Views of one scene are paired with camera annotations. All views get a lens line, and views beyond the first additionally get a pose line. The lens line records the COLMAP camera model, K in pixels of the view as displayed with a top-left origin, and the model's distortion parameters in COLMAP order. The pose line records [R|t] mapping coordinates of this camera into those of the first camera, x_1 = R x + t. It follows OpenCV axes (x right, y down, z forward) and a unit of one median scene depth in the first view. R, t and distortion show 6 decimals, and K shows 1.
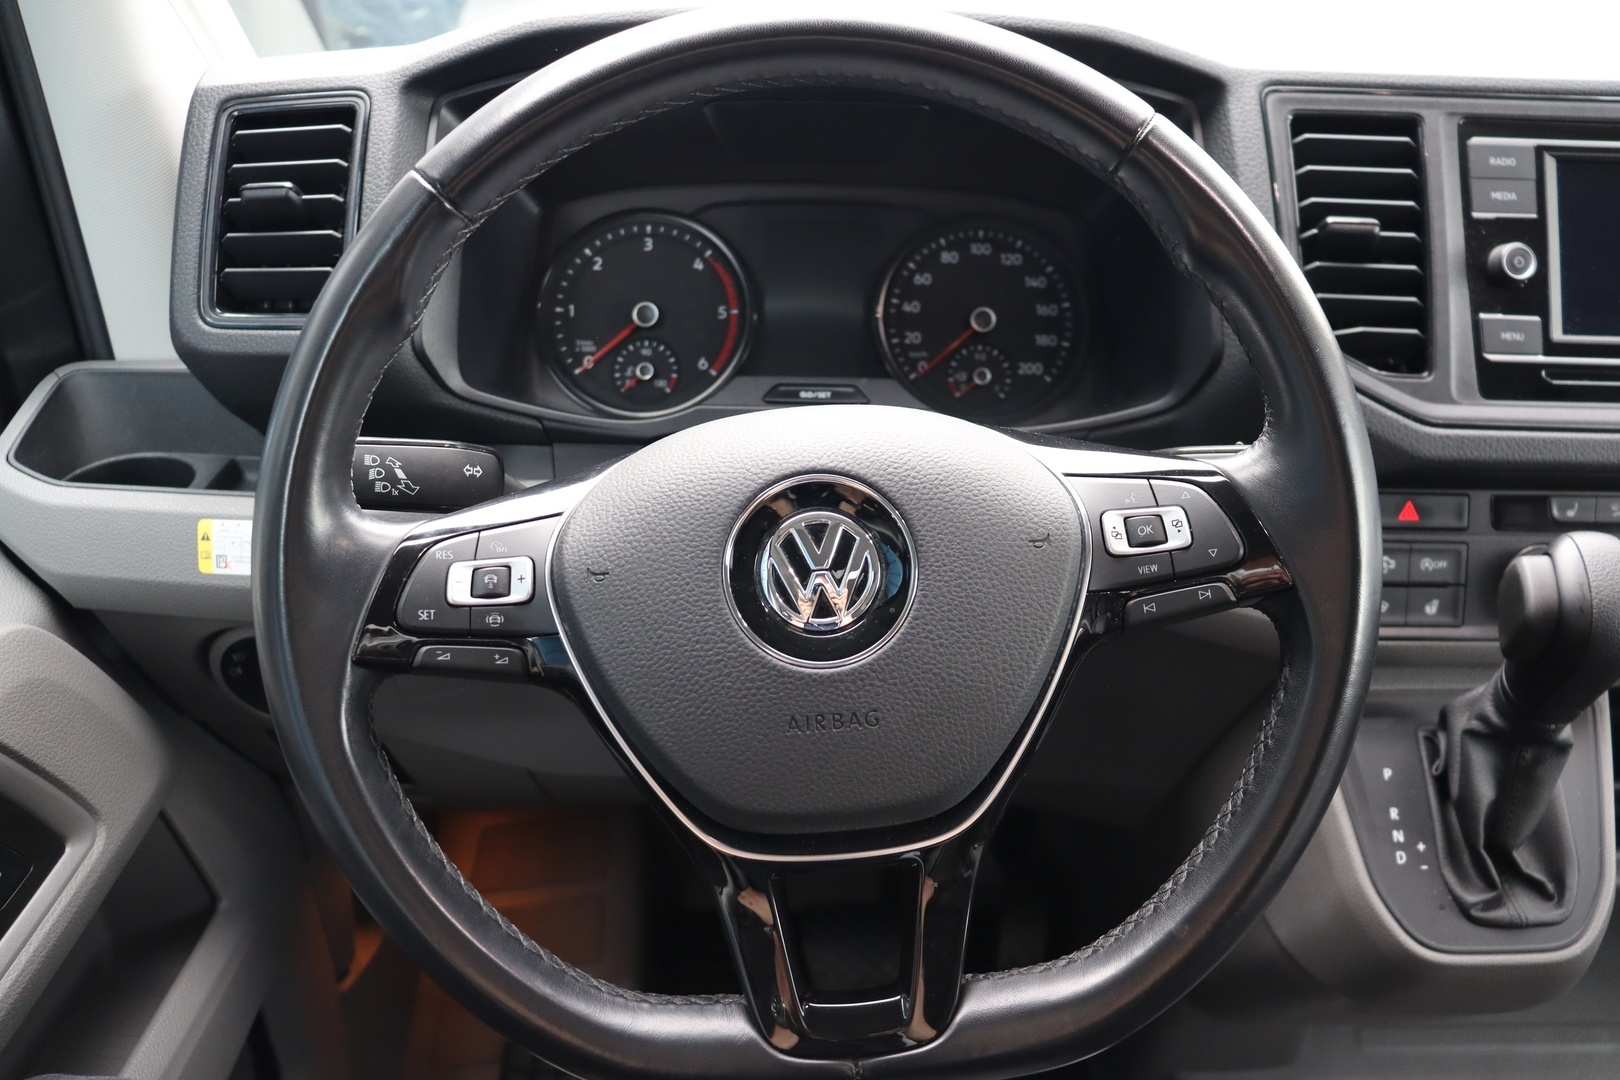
lens RADIAL K [[1331.4, 0, 818.3], [0, 1331.4, 519.9], [0, 0, 1]] dist [-0.178988, 0.164750]
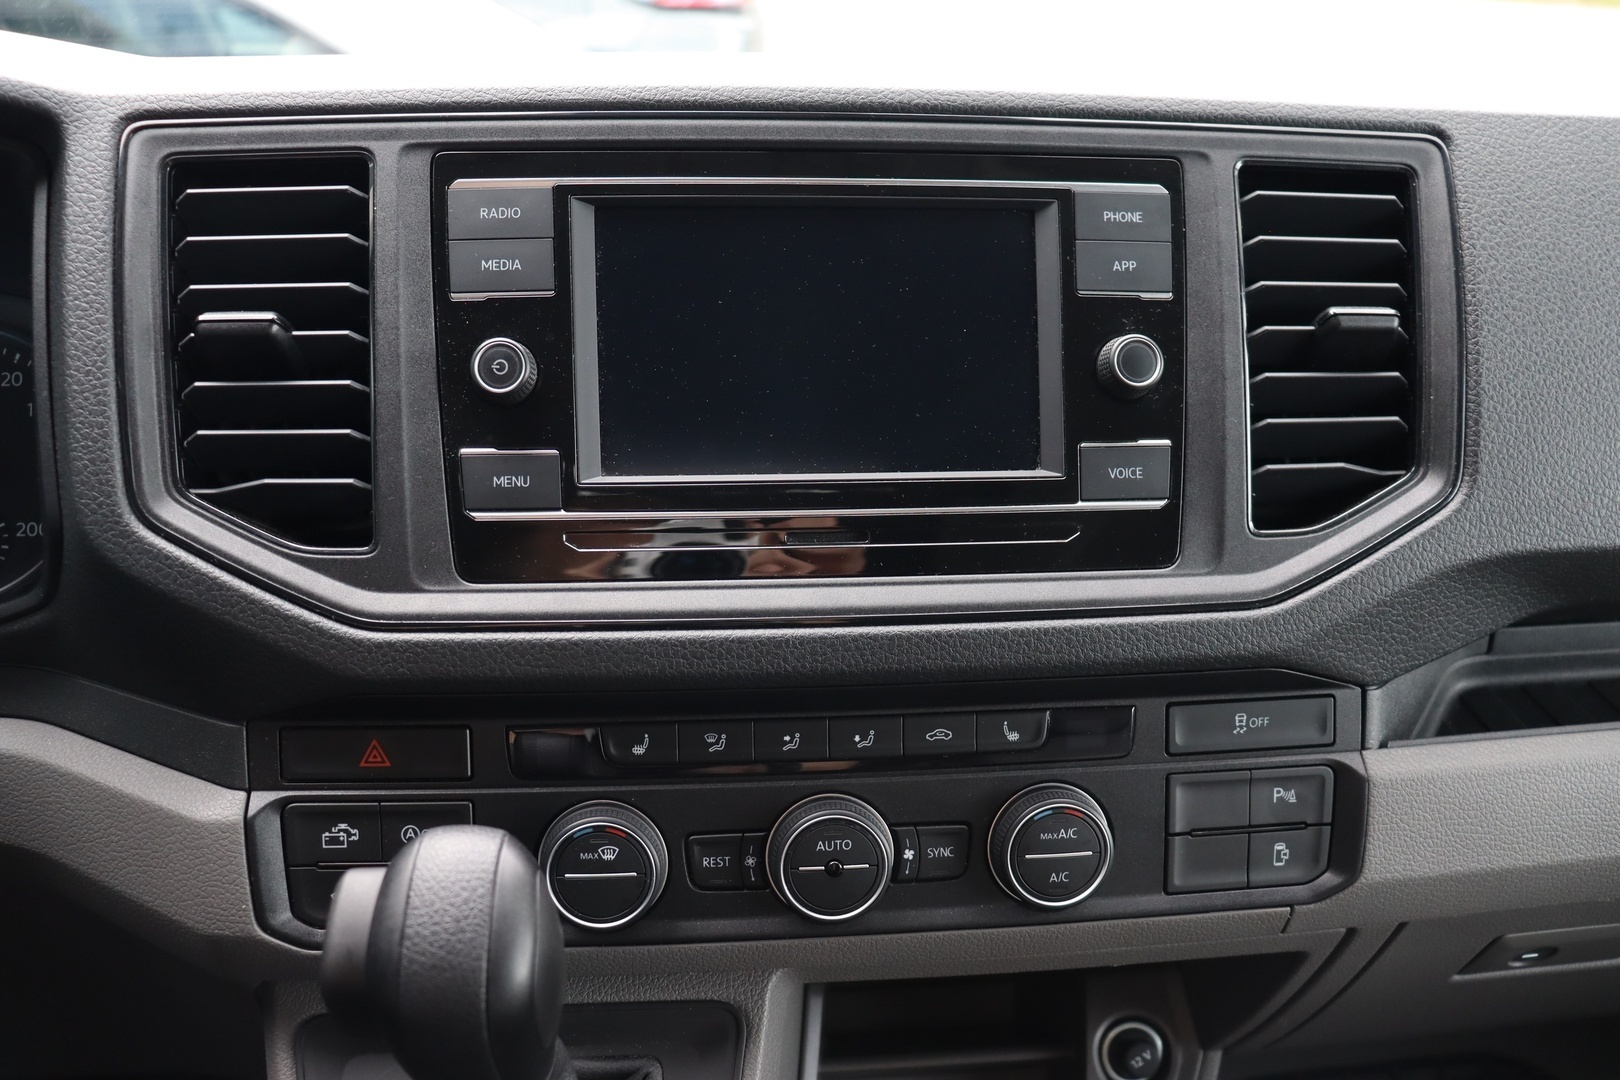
lens RADIAL K [[1331.4, 0, 818.3], [0, 1331.4, 519.9], [0, 0, 1]] dist [-0.178988, 0.164750]
pose [[0.997200, -0.027537, 0.069523, 0.548708], [0.030899, 0.998381, -0.047761, -0.074429], [-0.068095, 0.049775, 0.996436, 0.280110]]
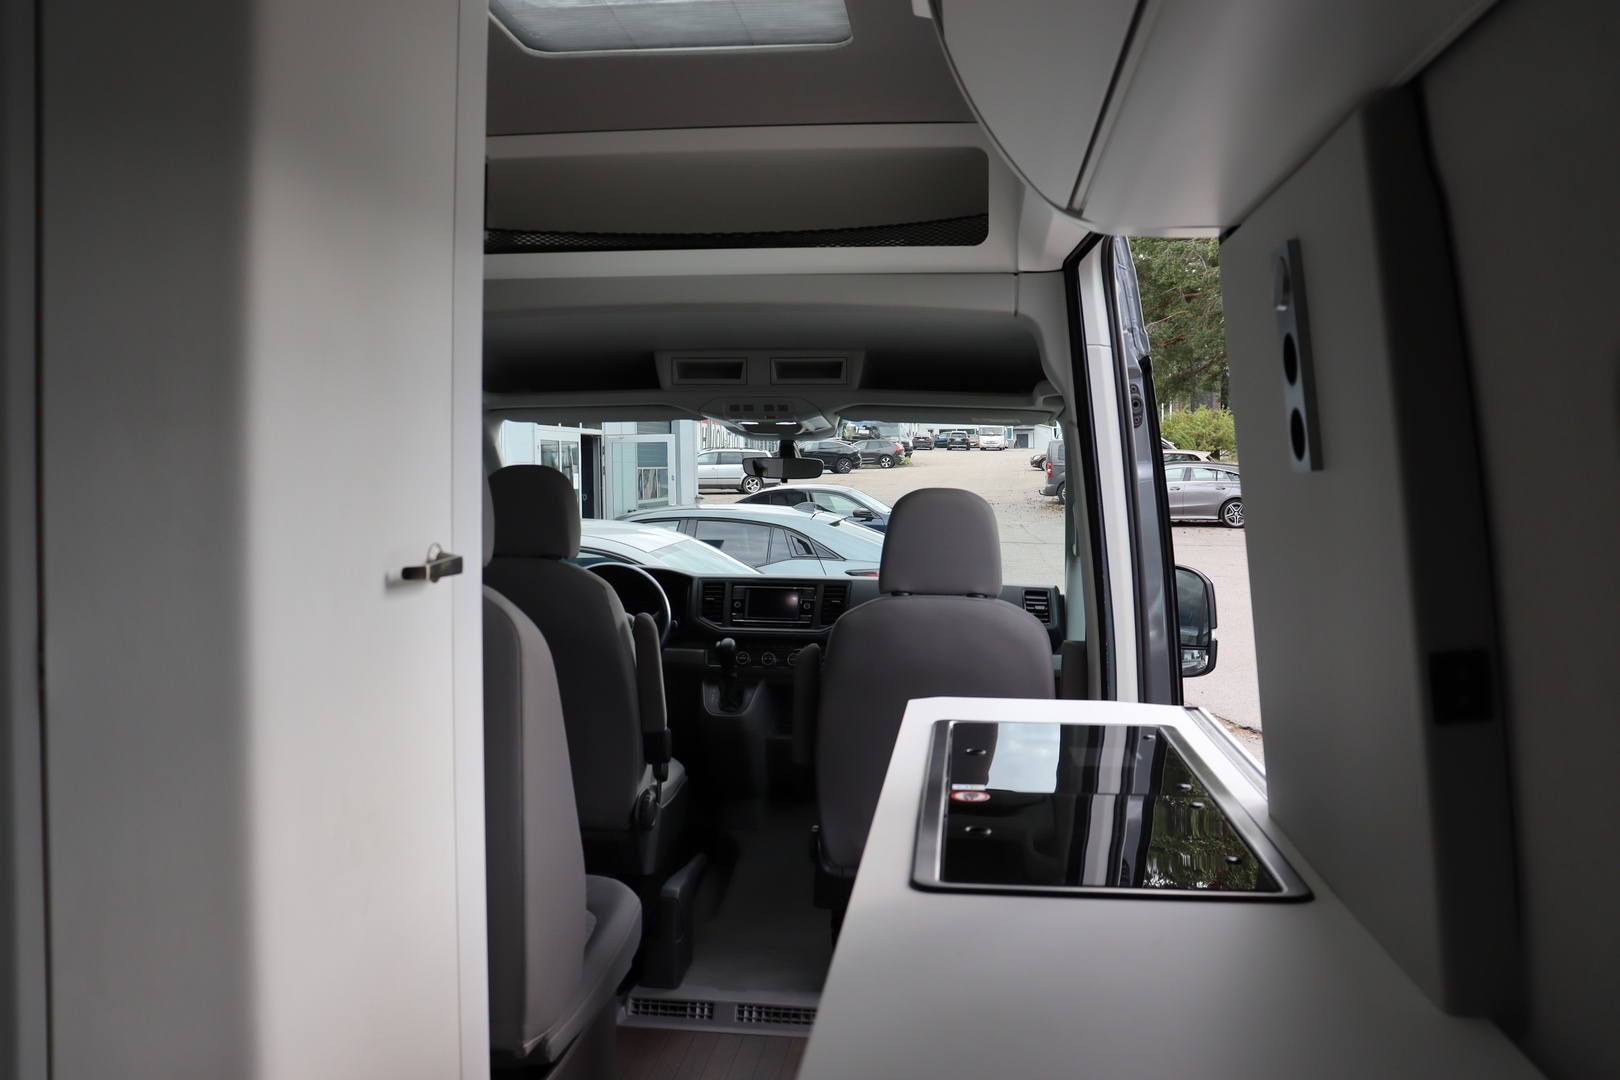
lens RADIAL K [[1331.4, 0, 818.3], [0, 1331.4, 519.9], [0, 0, 1]] dist [-0.178988, 0.164750]
pose [[0.990584, -0.006572, -0.136752, 1.481319], [-0.056814, 0.889052, -0.454268, 1.876825], [0.124565, 0.457760, 0.880307, -3.848569]]
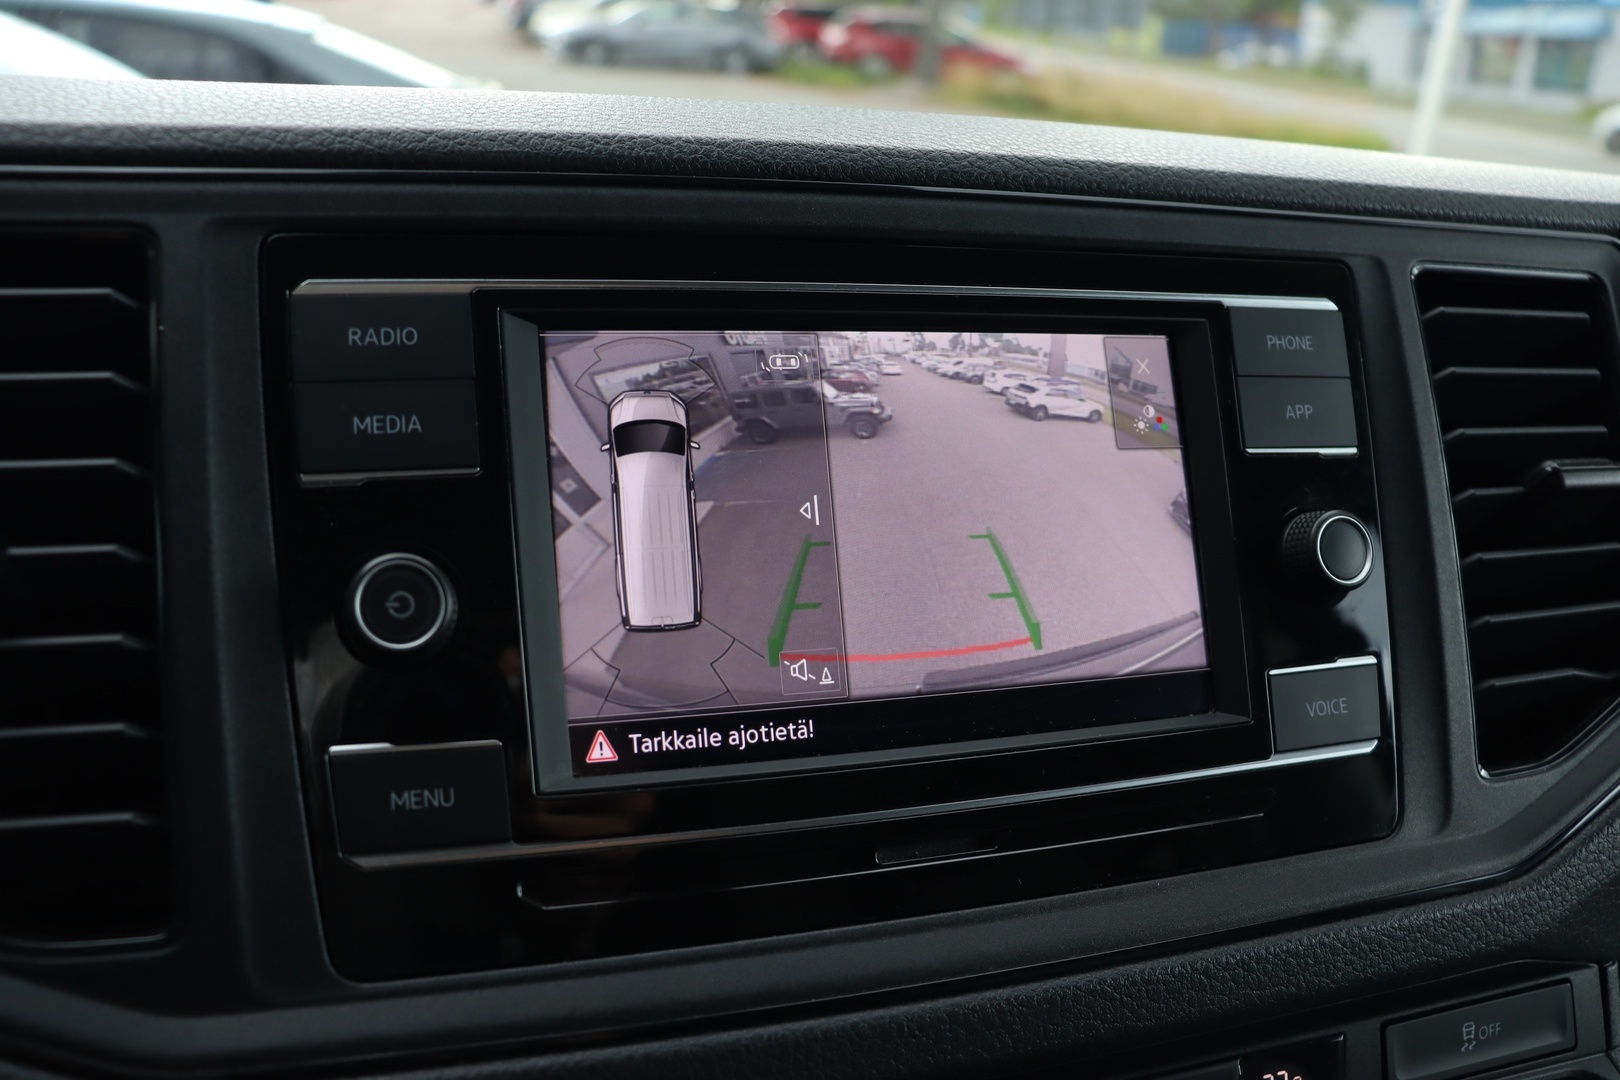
lens RADIAL K [[1255.0, 0, 789.3], [0, 1255.0, 535.1], [0, 0, 1]] dist [-0.166139, 0.107000]
pose [[0.963803, -0.054307, 0.261026, 0.469985], [0.087330, 0.989329, -0.116623, -0.142249], [-0.251907, 0.135197, 0.958261, 0.525753]]
